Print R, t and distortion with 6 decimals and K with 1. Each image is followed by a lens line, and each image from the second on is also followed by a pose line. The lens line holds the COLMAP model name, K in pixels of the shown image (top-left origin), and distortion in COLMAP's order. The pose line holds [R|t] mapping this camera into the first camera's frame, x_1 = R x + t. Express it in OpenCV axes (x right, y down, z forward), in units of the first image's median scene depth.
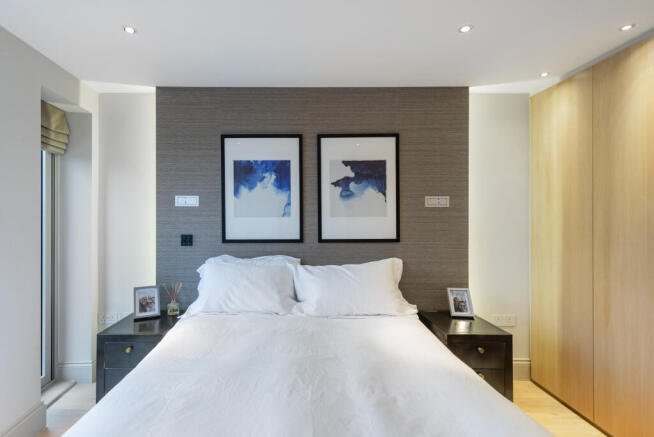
lens RADIAL K [[327.0, 0, 326.5], [0, 327.0, 213.6], [0, 0, 1]] dist [0.025139, -0.000530]
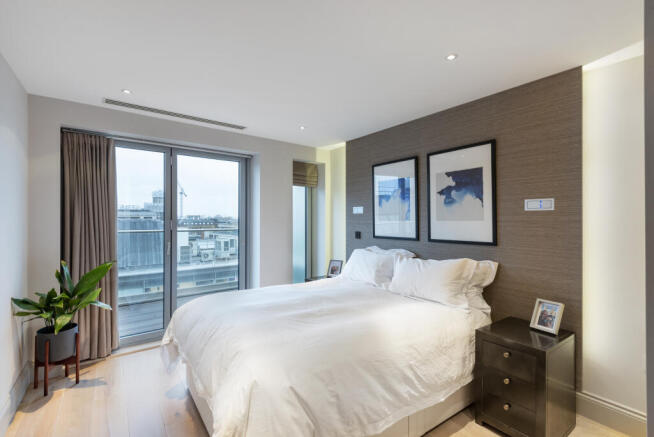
lens RADIAL K [[327.0, 0, 327.3], [0, 327.0, 219.5], [0, 0, 1]] dist [0.025139, -0.000530]
pose [[0.569582, 0.001551, -0.821933, 0.769475], [0.002112, 0.999992, 0.003351, 0.000478], [0.821932, -0.003644, 0.569574, -0.012733]]
